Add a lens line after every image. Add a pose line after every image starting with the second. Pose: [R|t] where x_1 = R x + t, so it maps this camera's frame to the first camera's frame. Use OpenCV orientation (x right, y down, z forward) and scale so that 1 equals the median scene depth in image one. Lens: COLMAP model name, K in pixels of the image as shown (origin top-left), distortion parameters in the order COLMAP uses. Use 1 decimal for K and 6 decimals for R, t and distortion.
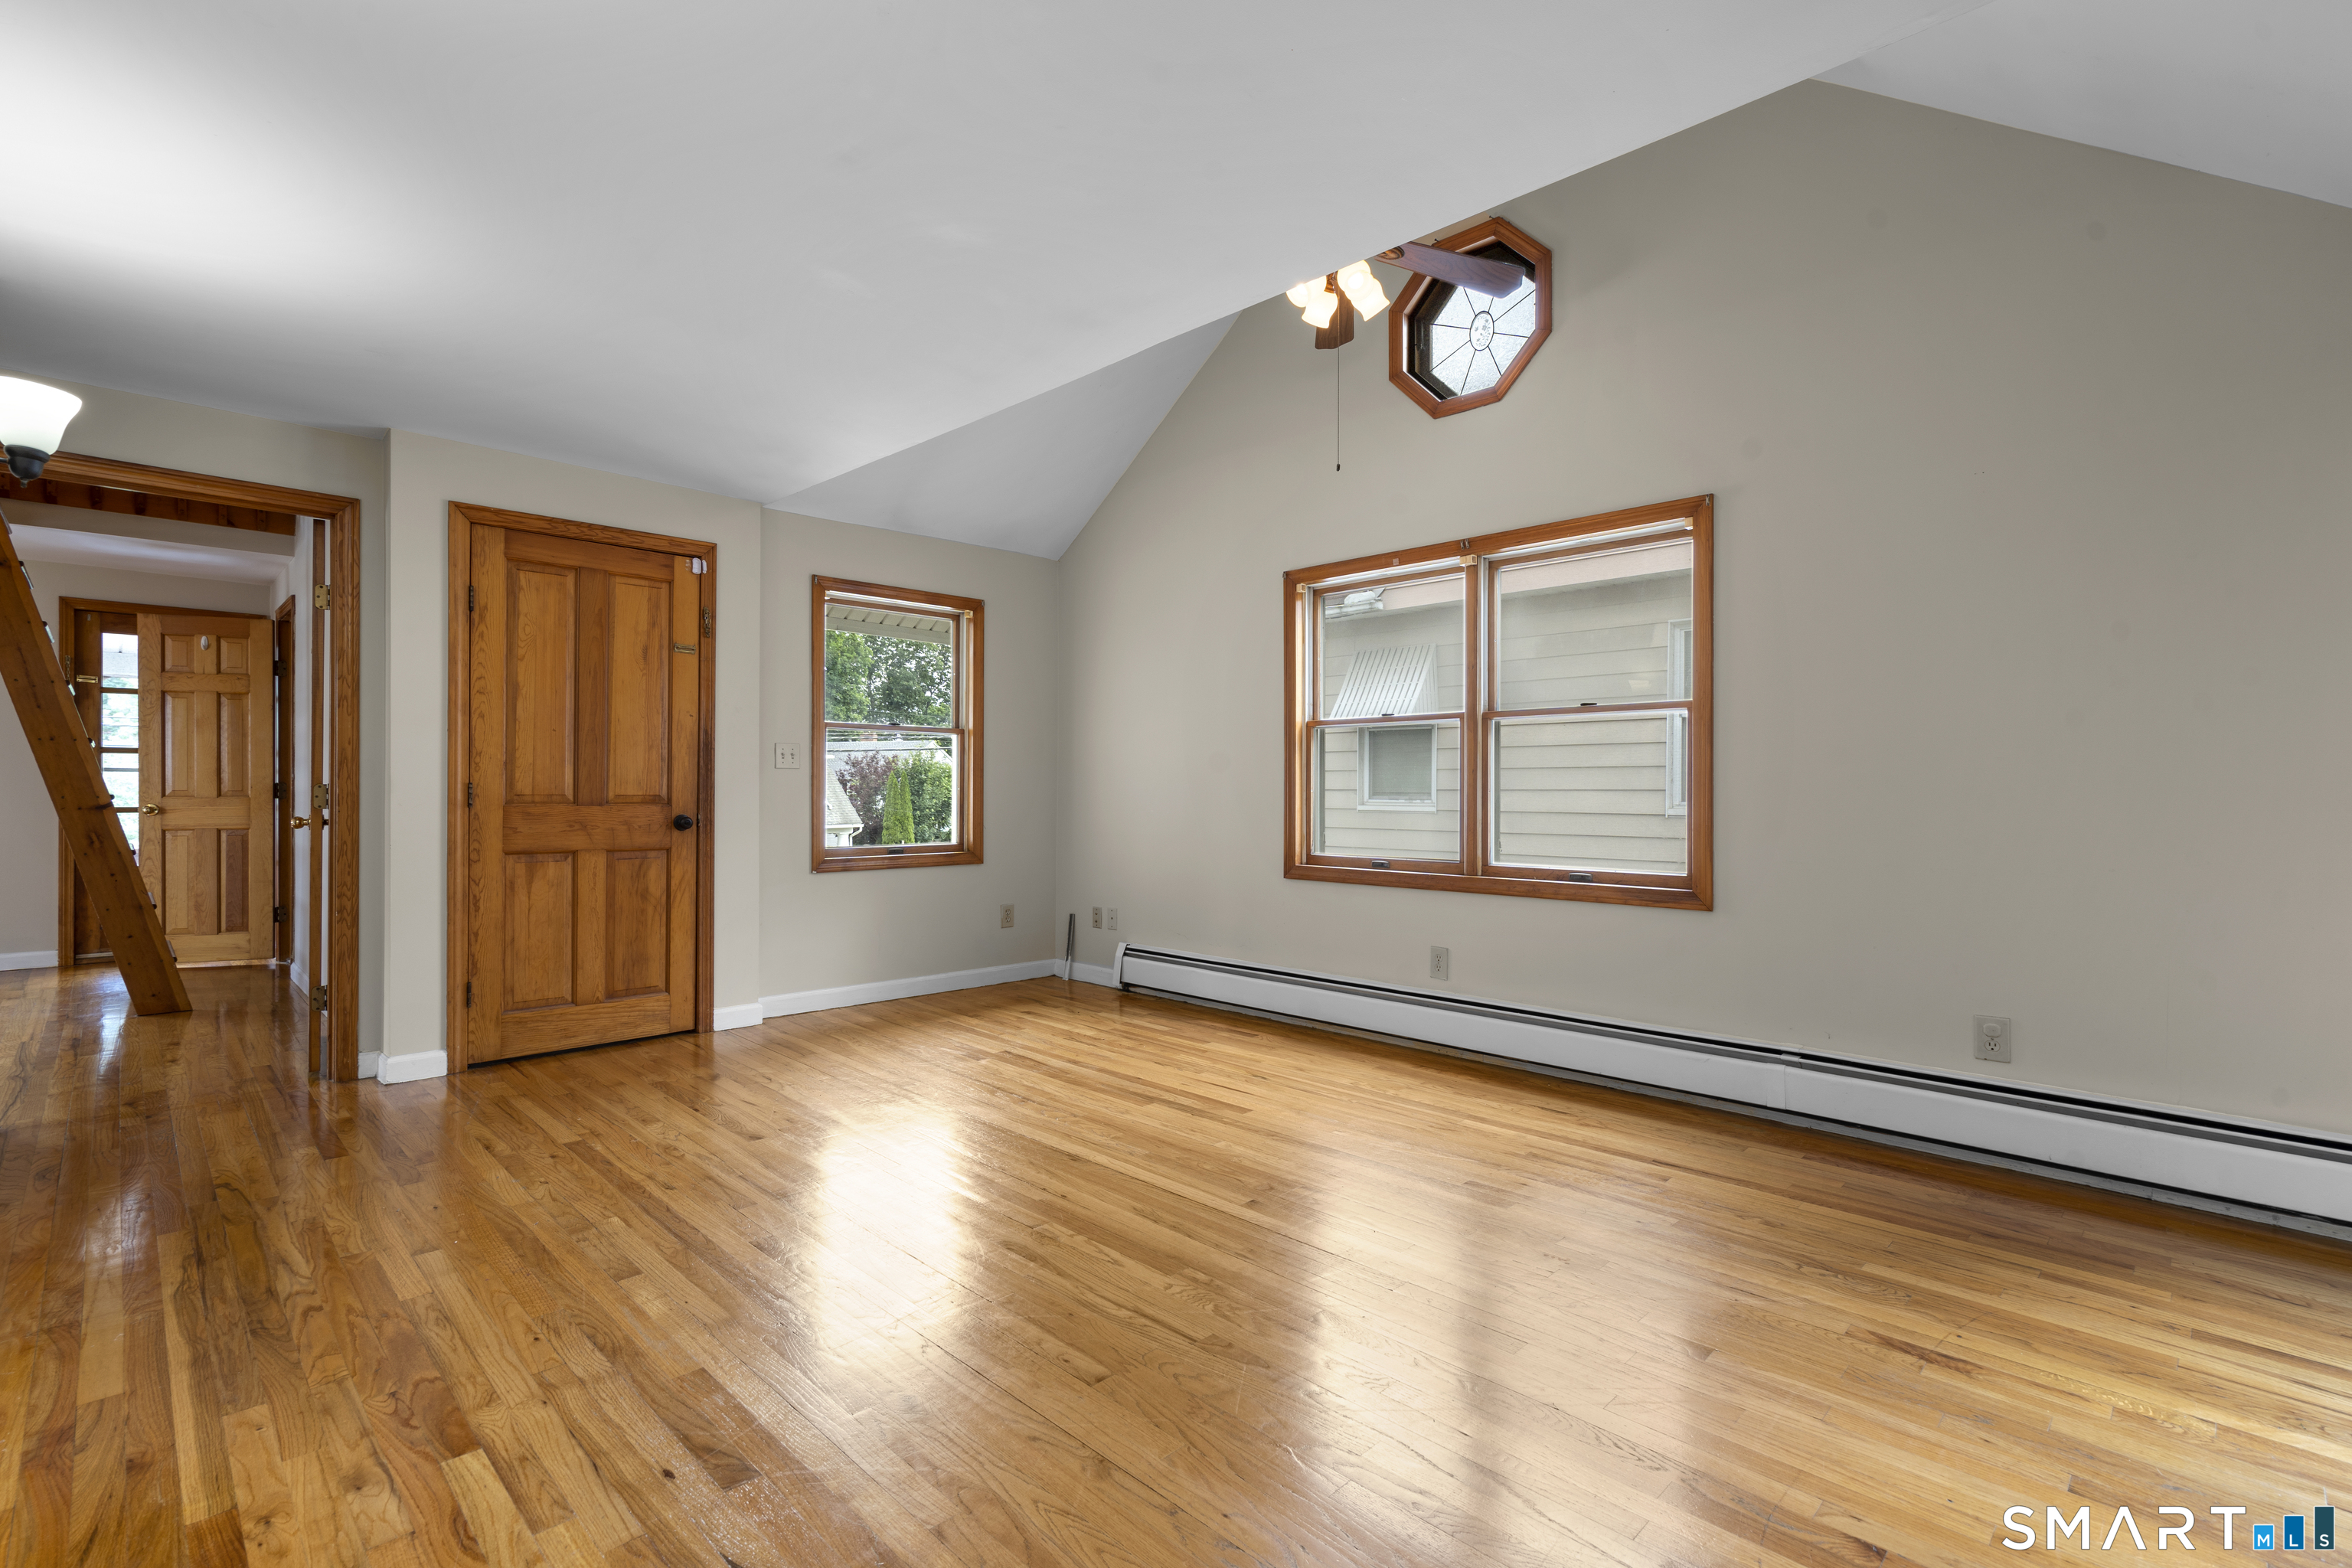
lens RADIAL K [[1076.2, 0, 1177.6], [0, 1076.2, 800.6], [0, 0, 1]] dist [0.001391, 0.000133]
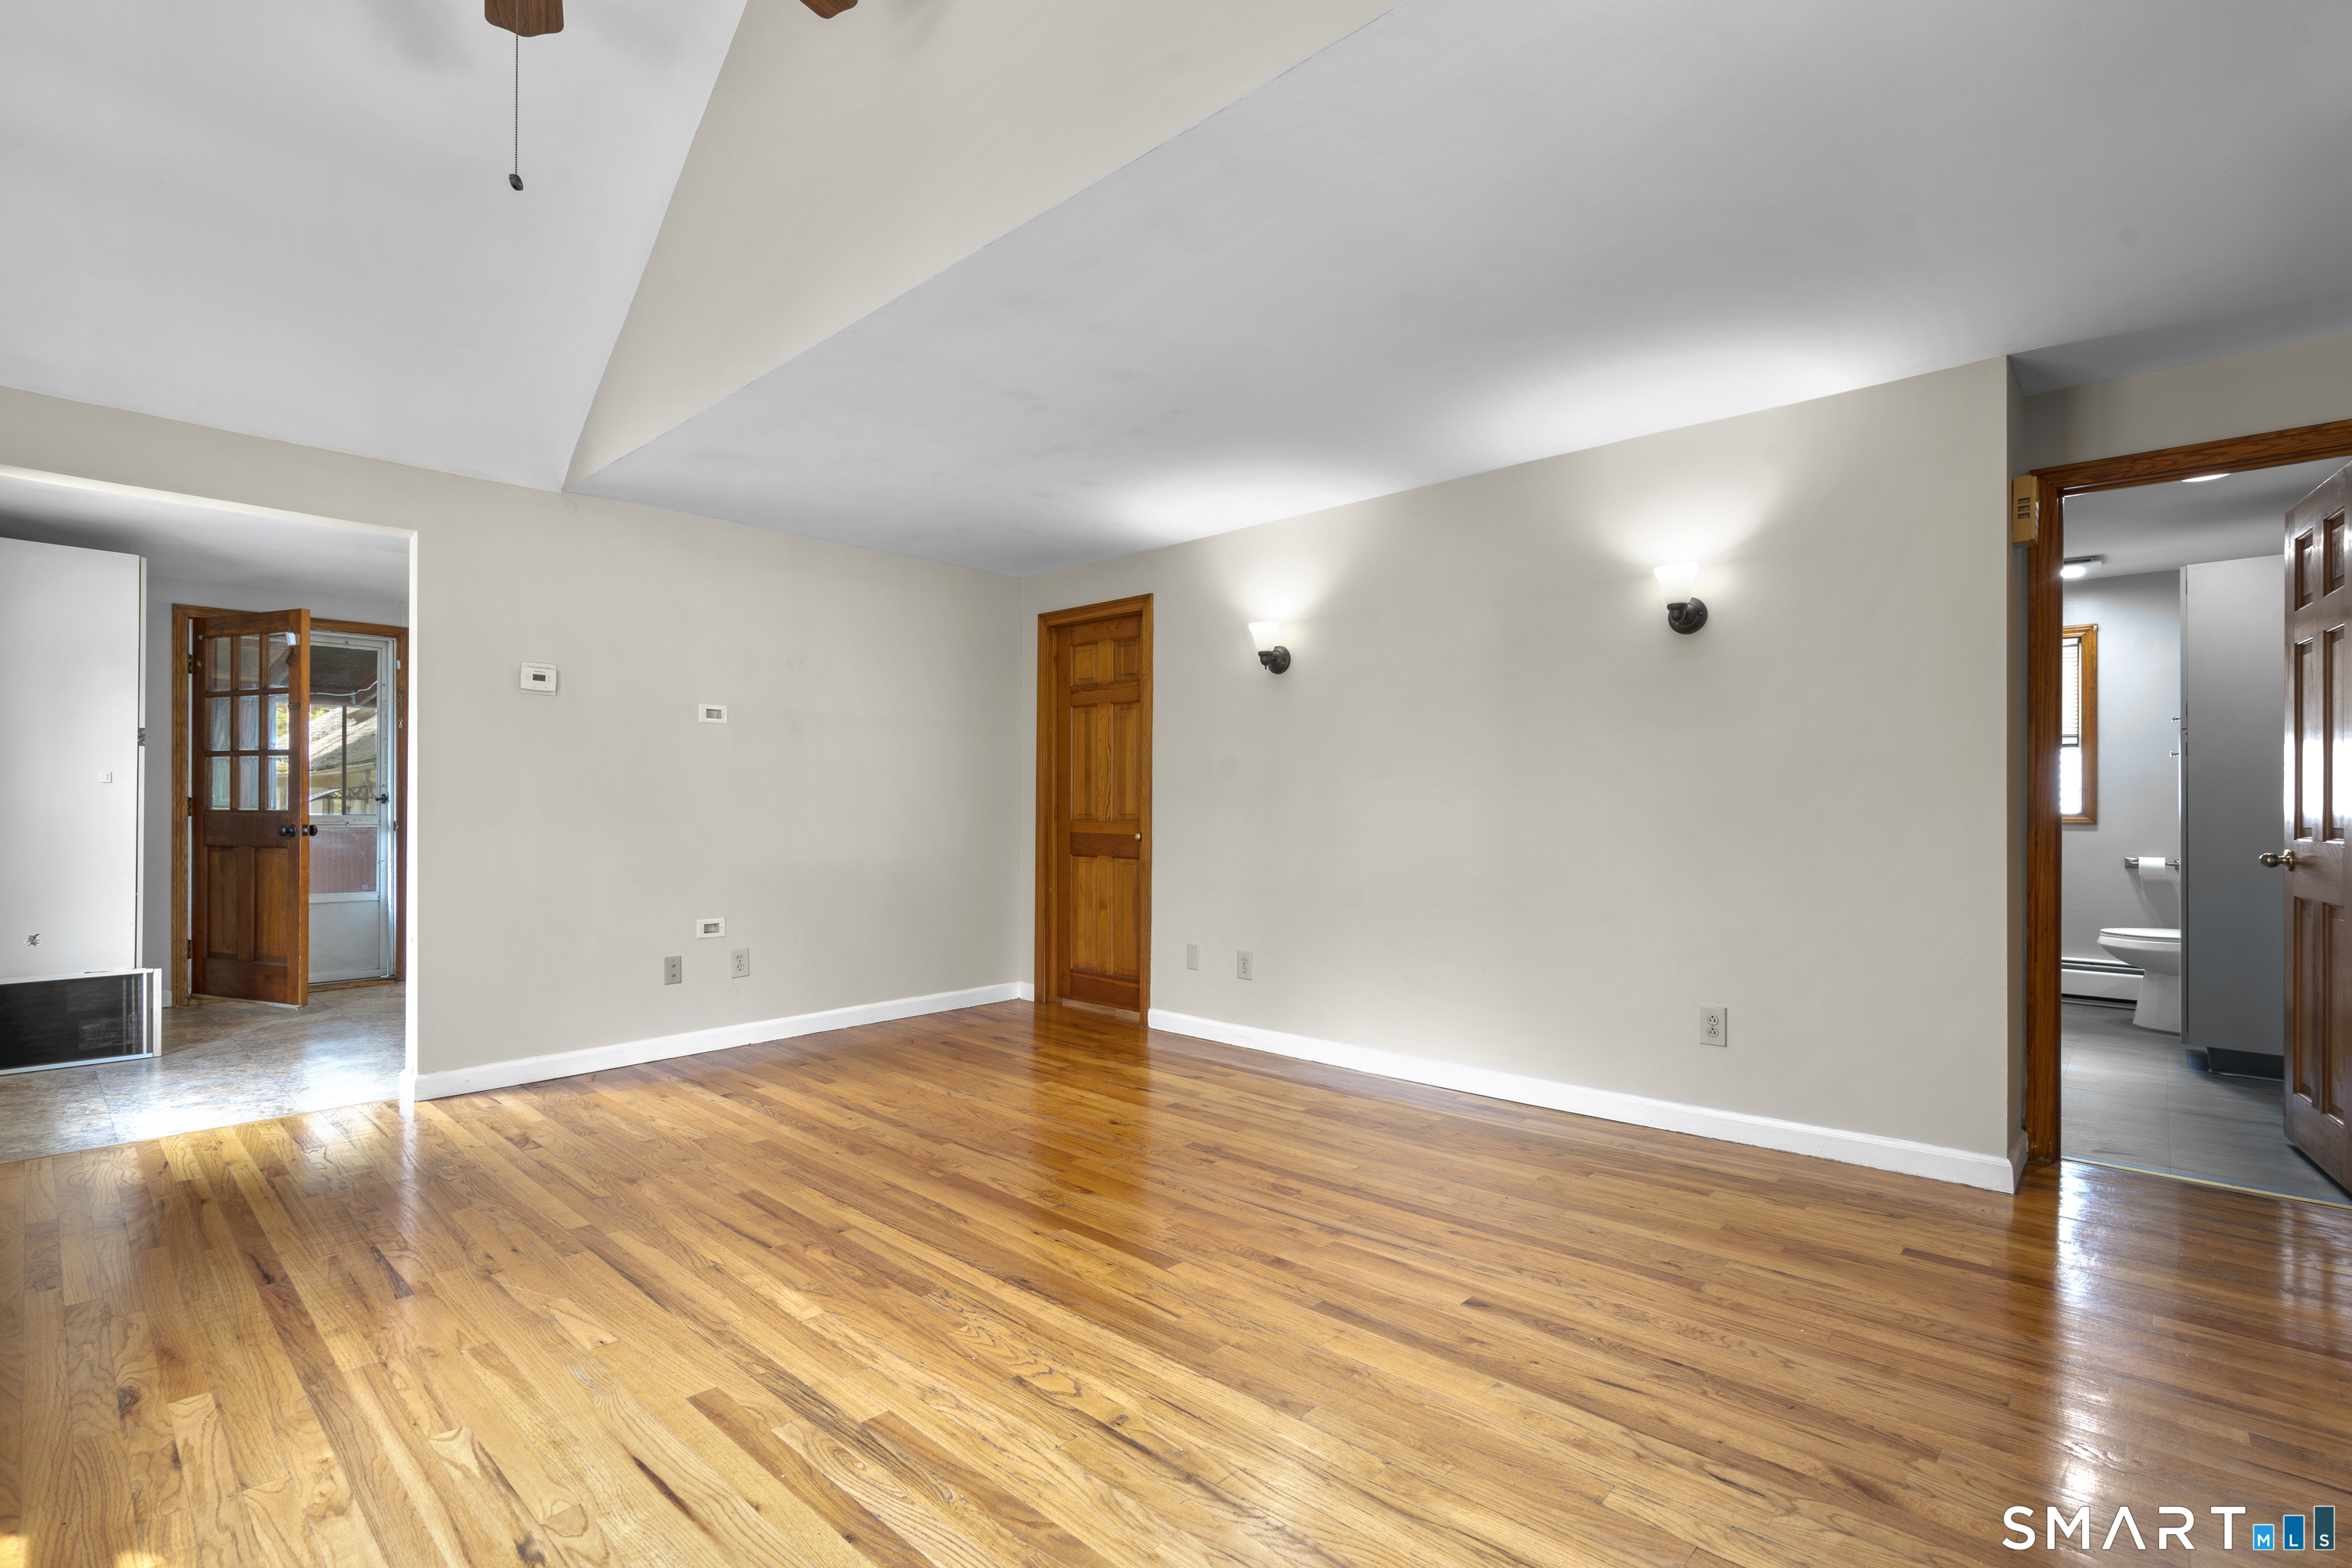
lens RADIAL K [[1076.2, 0, 1177.6], [0, 1076.2, 800.6], [0, 0, 1]] dist [0.001391, 0.000133]
pose [[-0.999489, -0.007635, -0.031052, -0.180367], [-0.007601, 0.999970, -0.001220, -0.014690], [0.031061, -0.000983, -0.999517, 1.779419]]
